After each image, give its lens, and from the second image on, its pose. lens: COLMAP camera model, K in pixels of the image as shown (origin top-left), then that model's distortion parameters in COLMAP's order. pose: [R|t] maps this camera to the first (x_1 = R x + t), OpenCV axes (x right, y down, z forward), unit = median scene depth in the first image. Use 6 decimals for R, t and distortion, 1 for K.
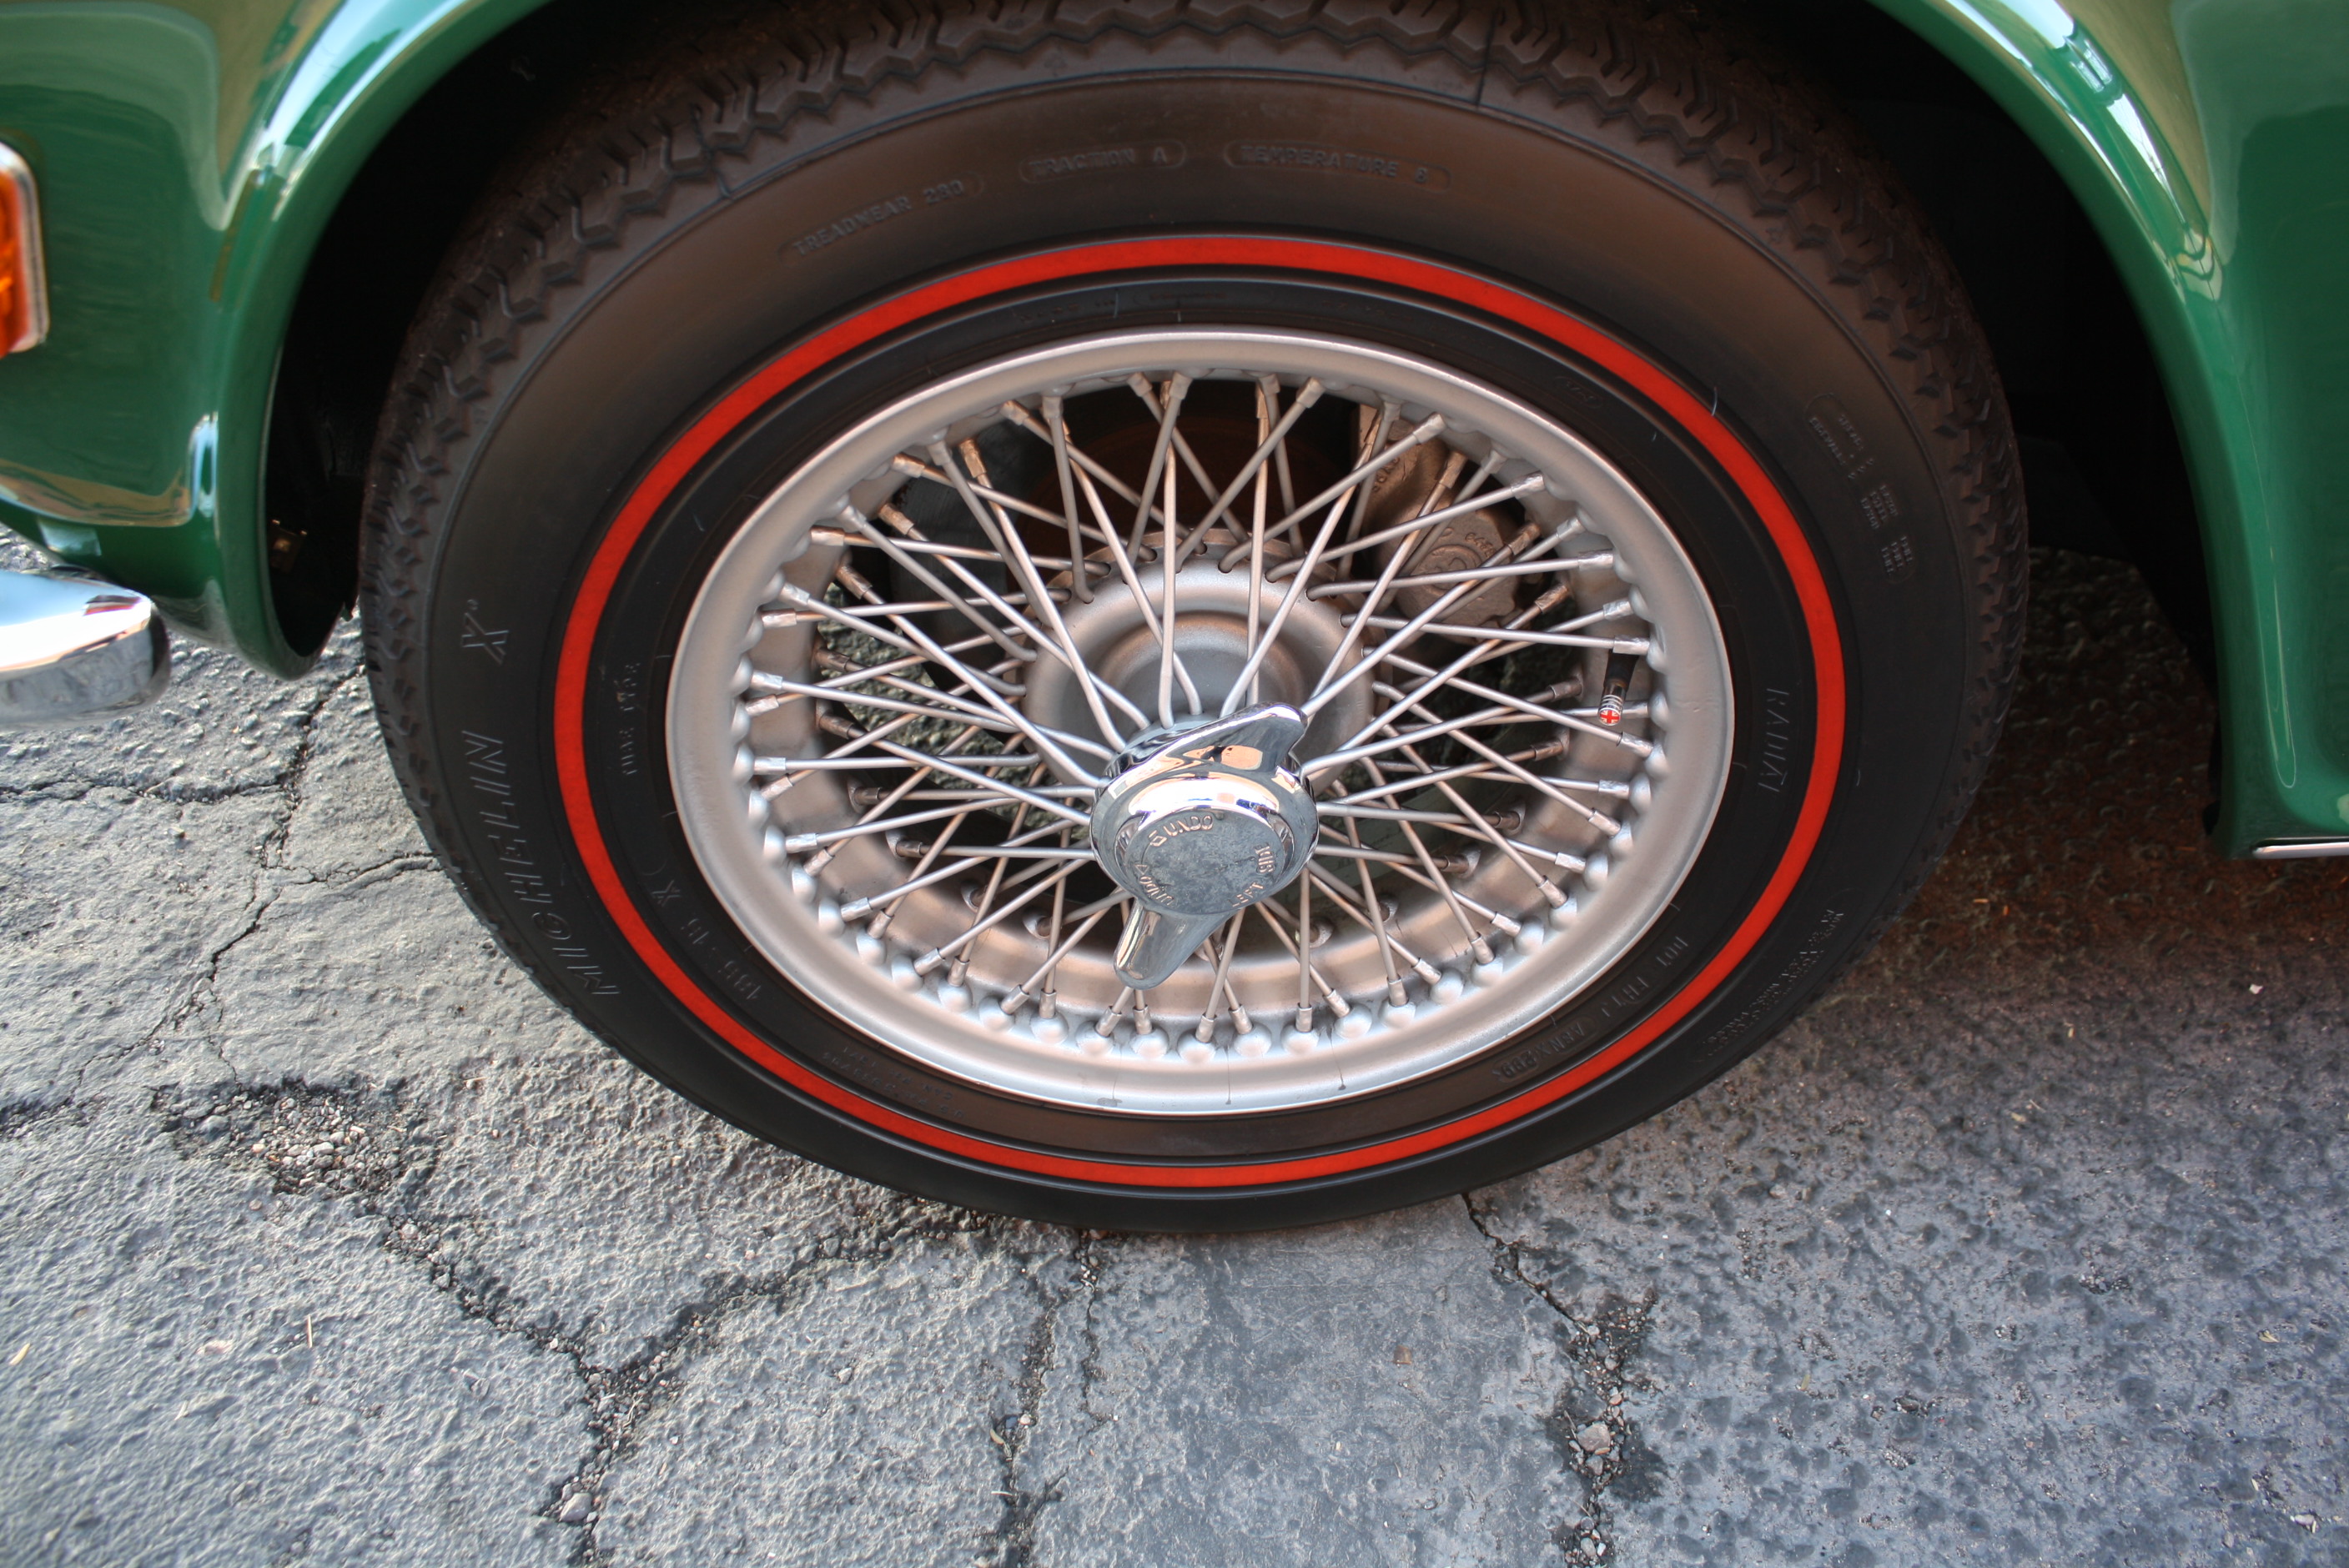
lens RADIAL K [[1978.9, 0, 1210.0], [0, 1978.9, 784.8], [0, 0, 1]] dist [-0.165811, 0.145435]
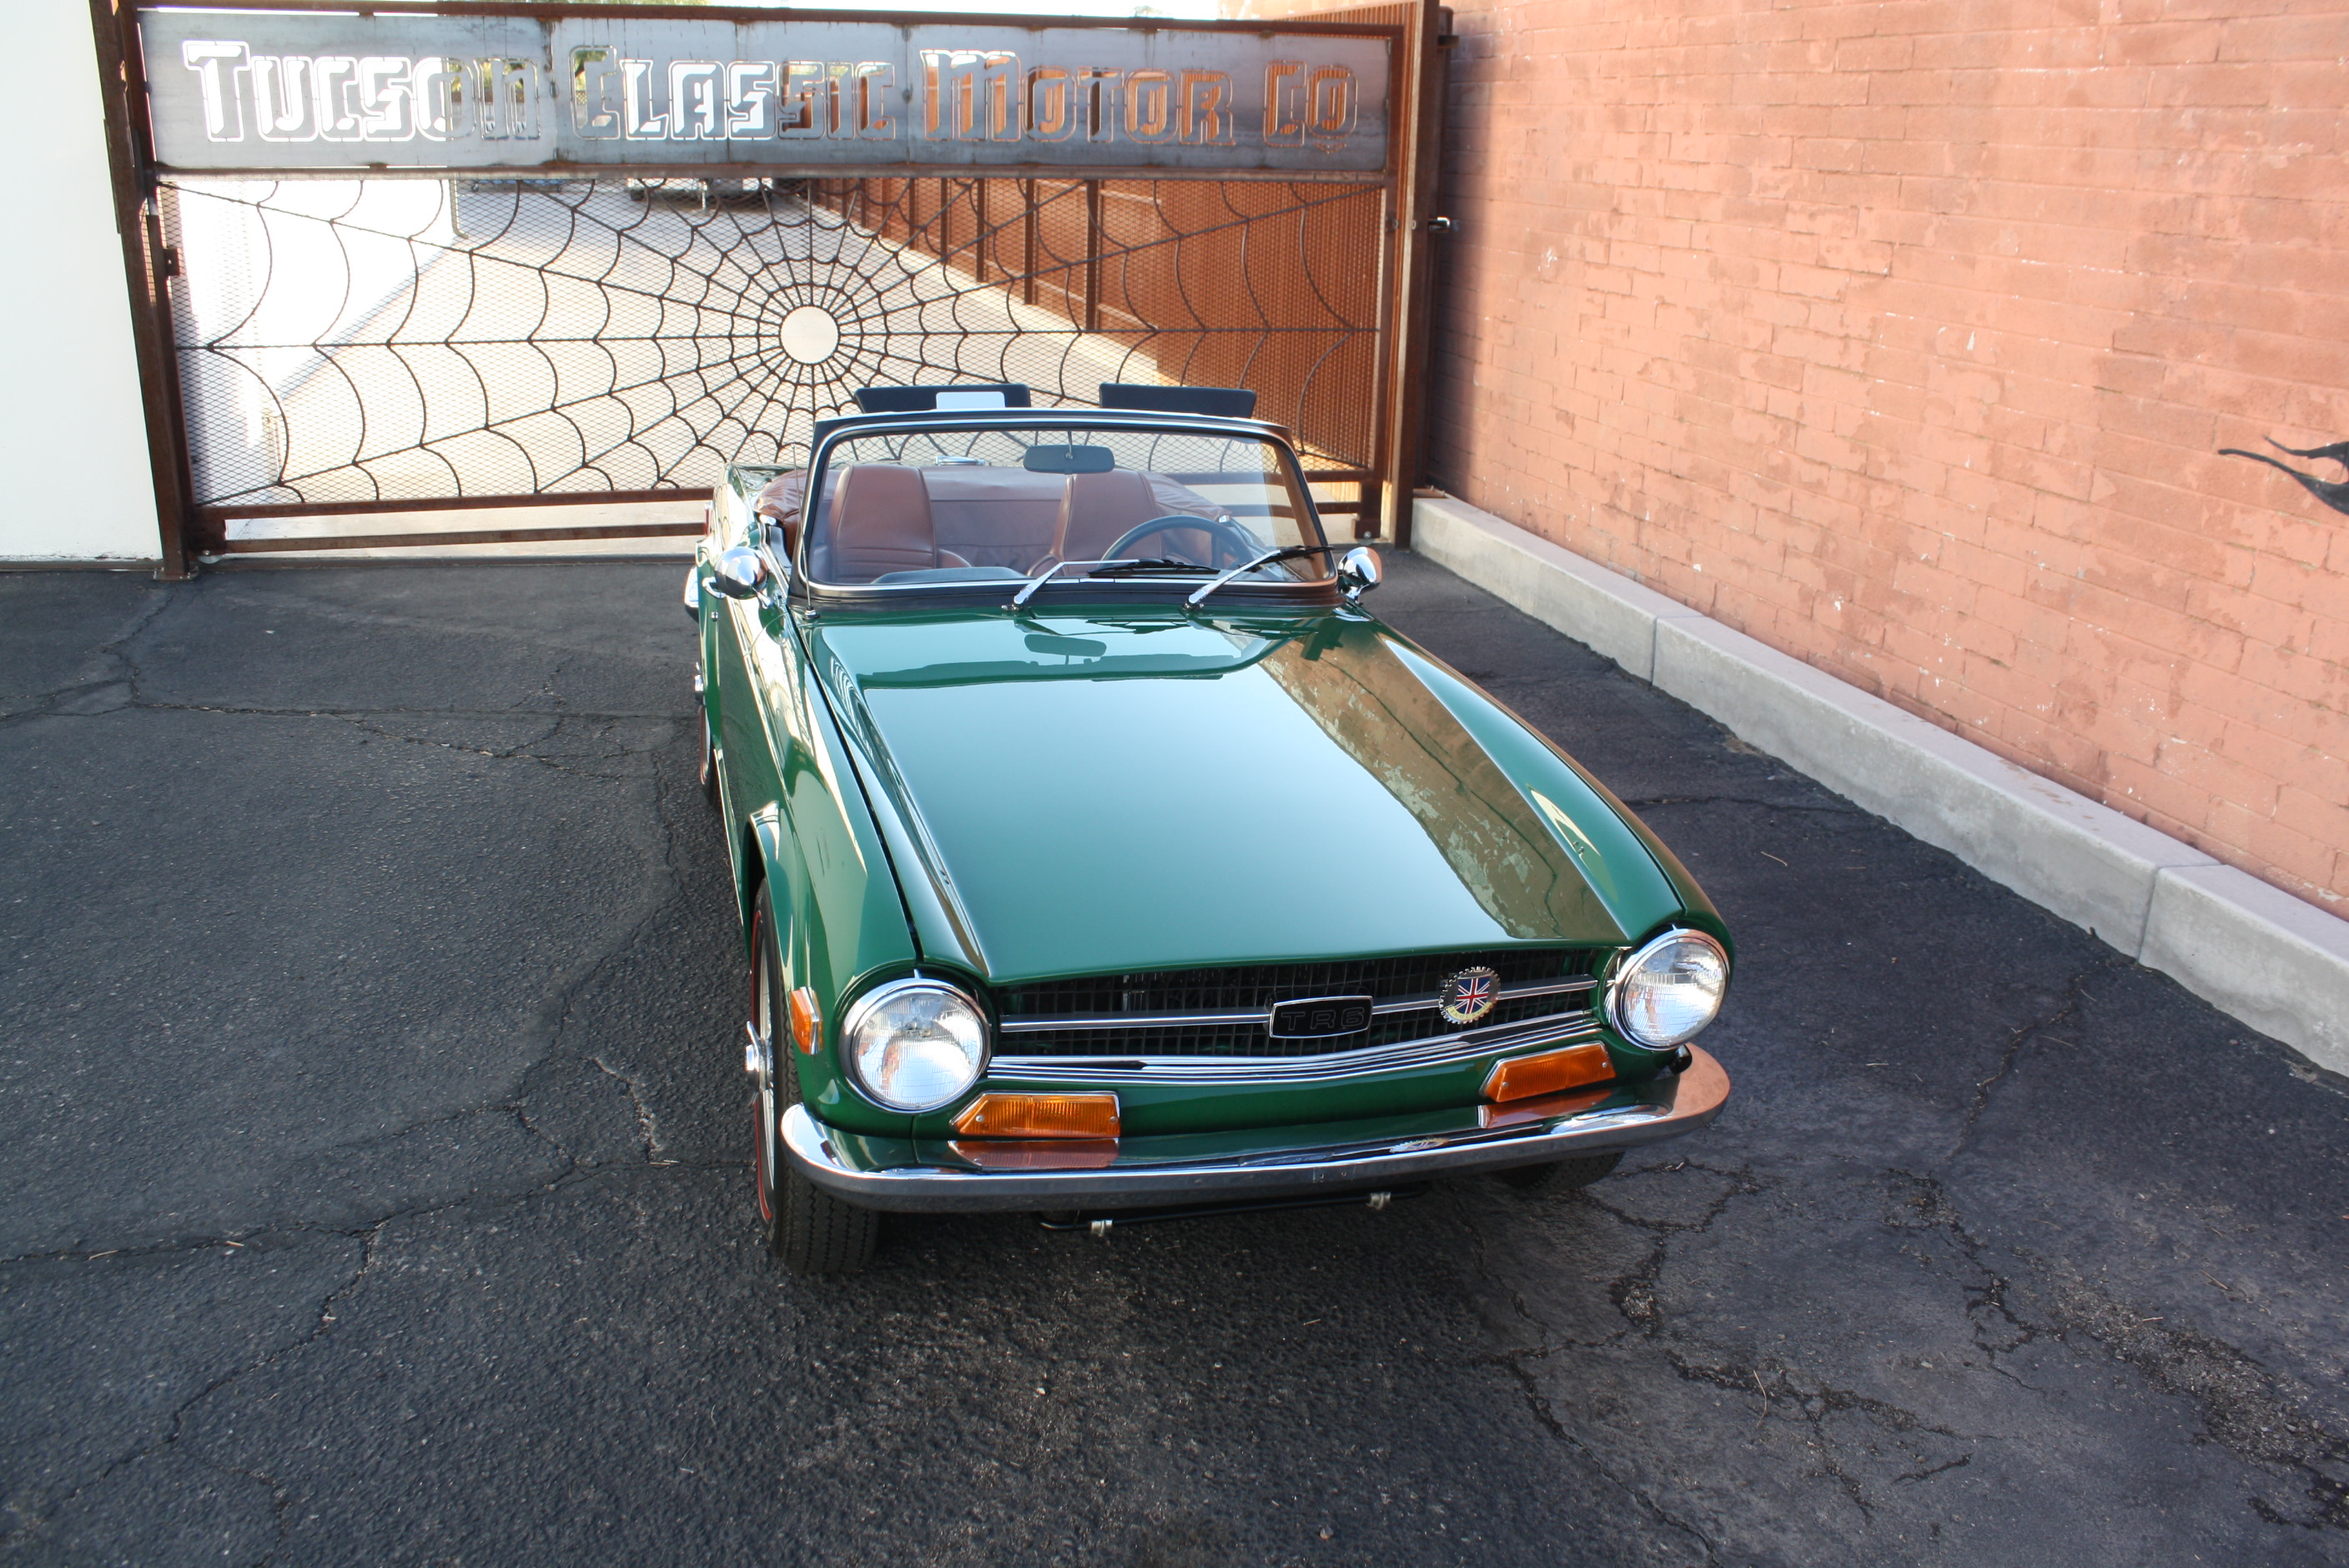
lens RADIAL K [[1978.9, 0, 1210.0], [0, 1978.9, 784.8], [0, 0, 1]] dist [-0.165811, 0.145435]
pose [[-0.237447, -0.312756, 0.919675, -3.024125], [0.654174, 0.648400, 0.389401, -2.079730], [-0.718105, 0.694090, 0.050636, 0.806347]]
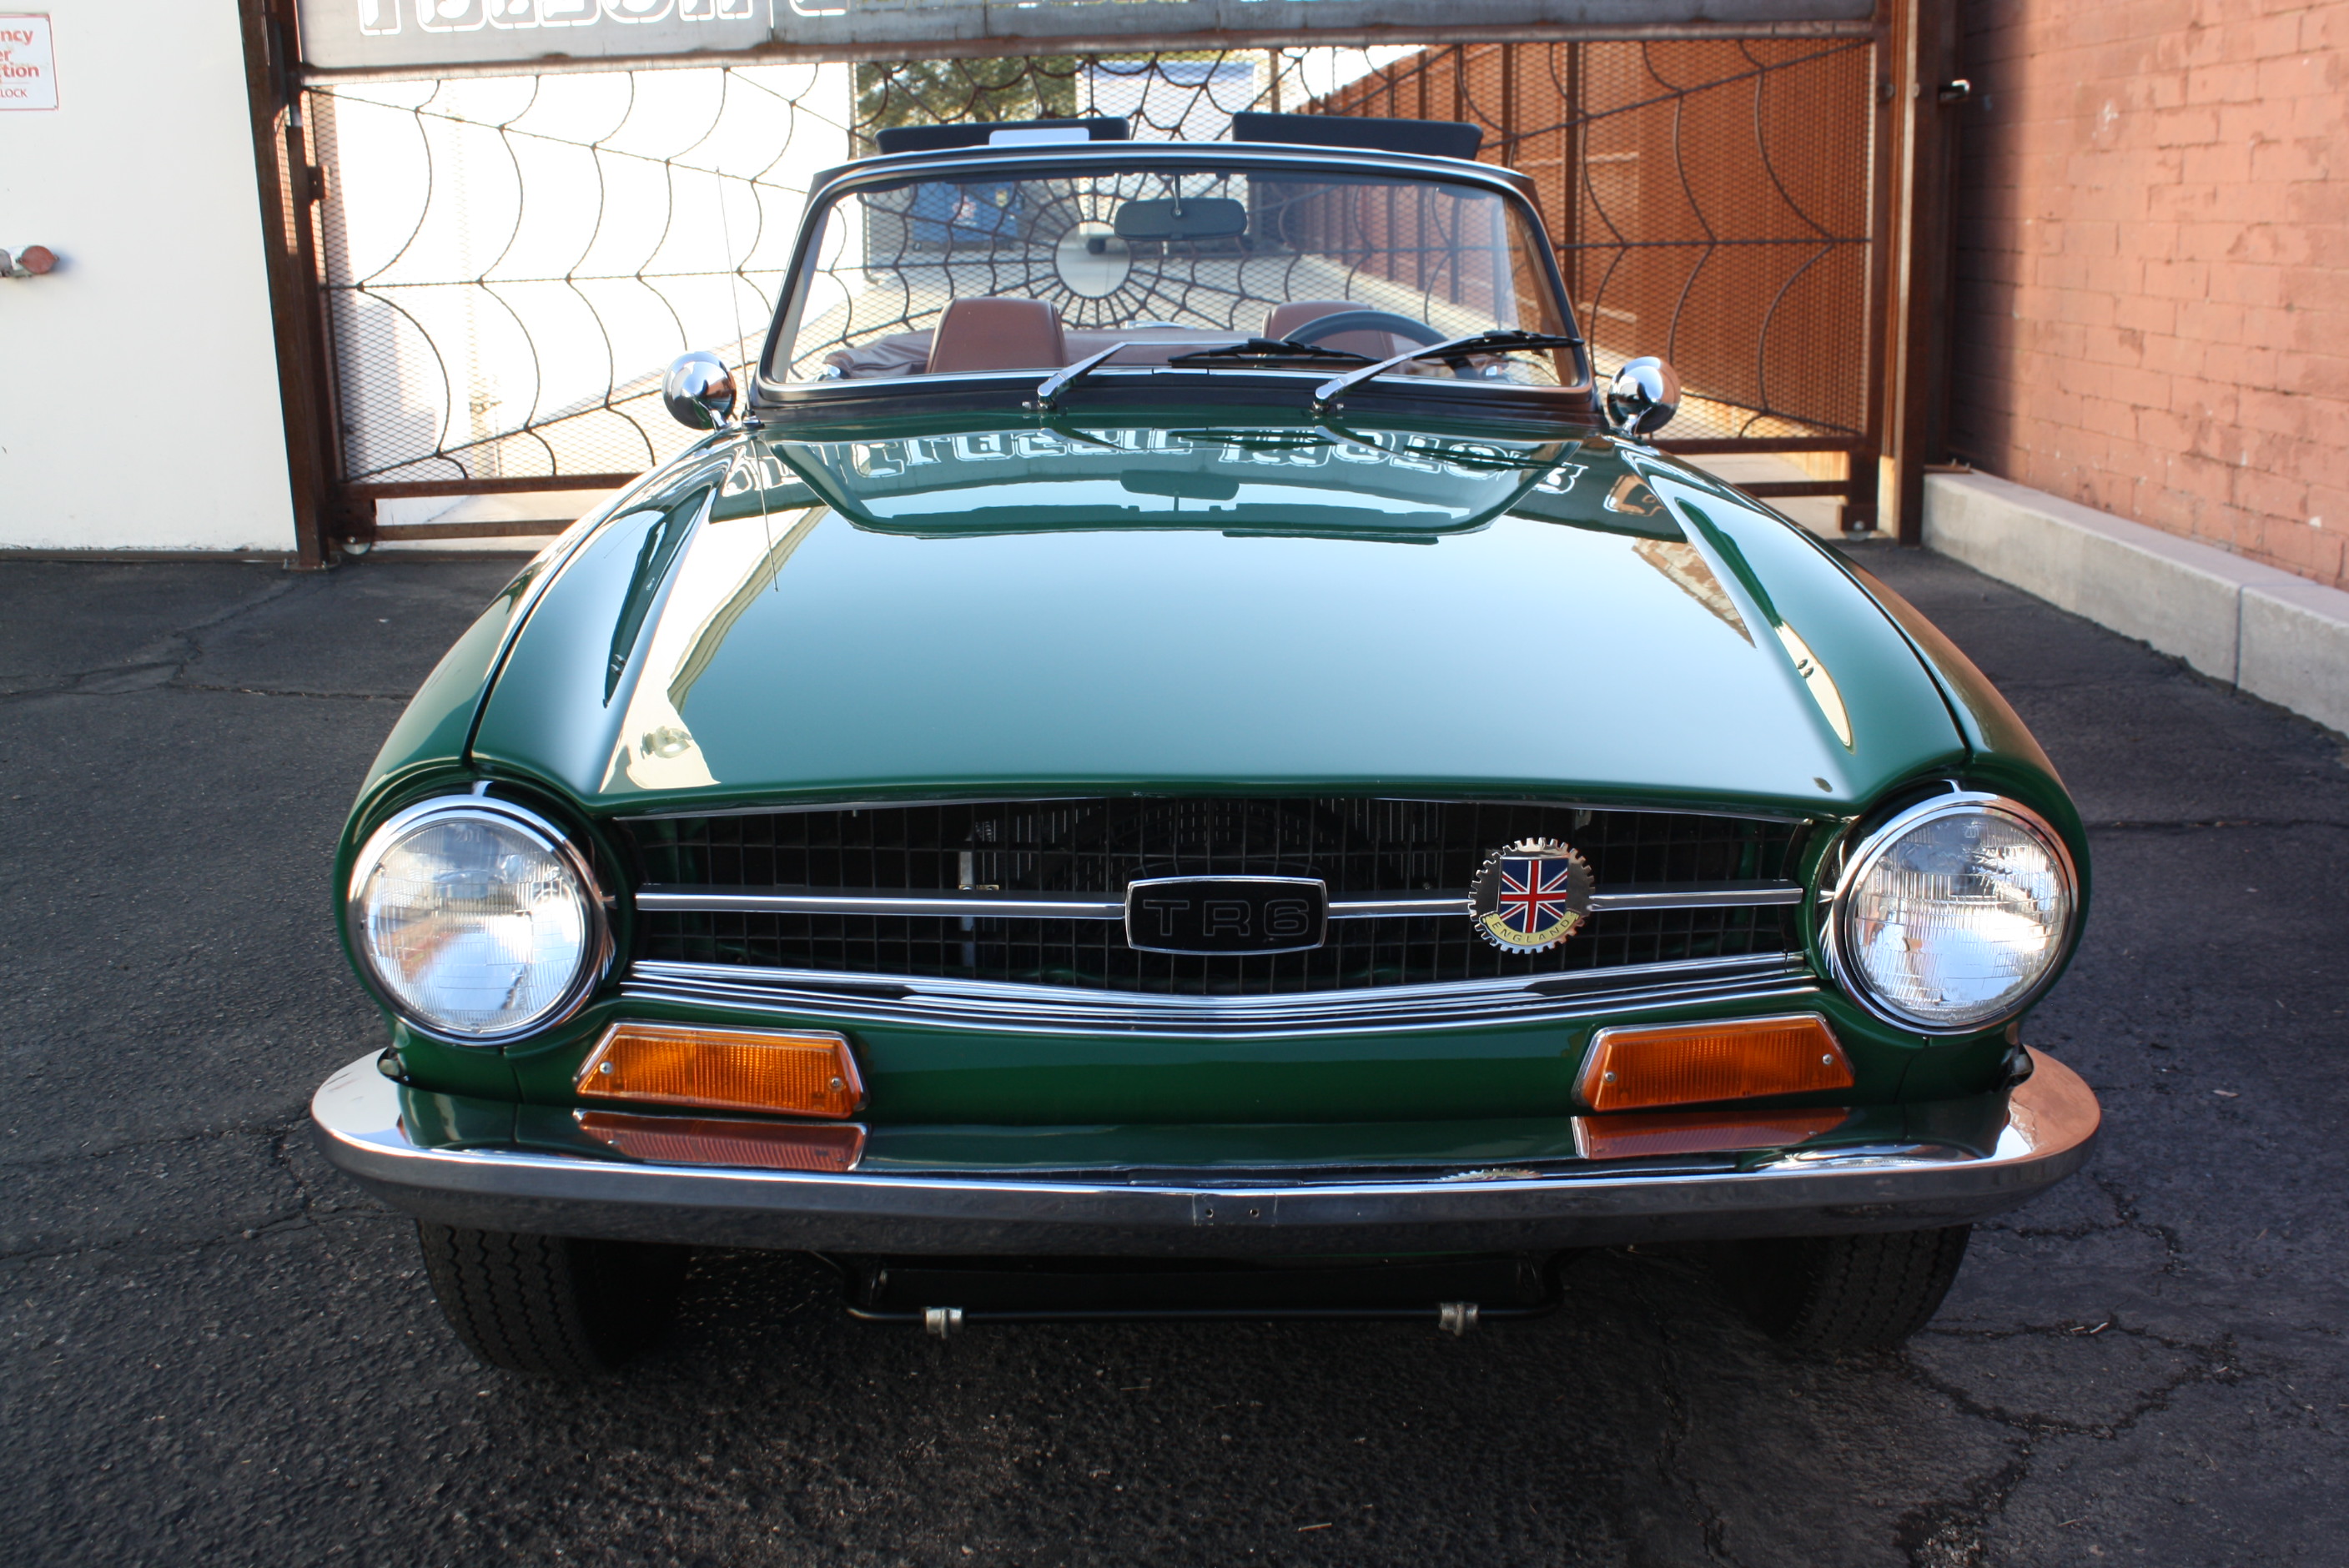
lens RADIAL K [[2382.6, 0, 1219.5], [0, 2382.6, 783.5], [0, 0, 1]] dist [-0.137085, 0.152610]
pose [[0.006015, -0.236215, 0.971682, -2.333722], [0.710718, 0.684566, 0.162018, -1.052462], [-0.703452, 0.689617, 0.172000, 0.689169]]
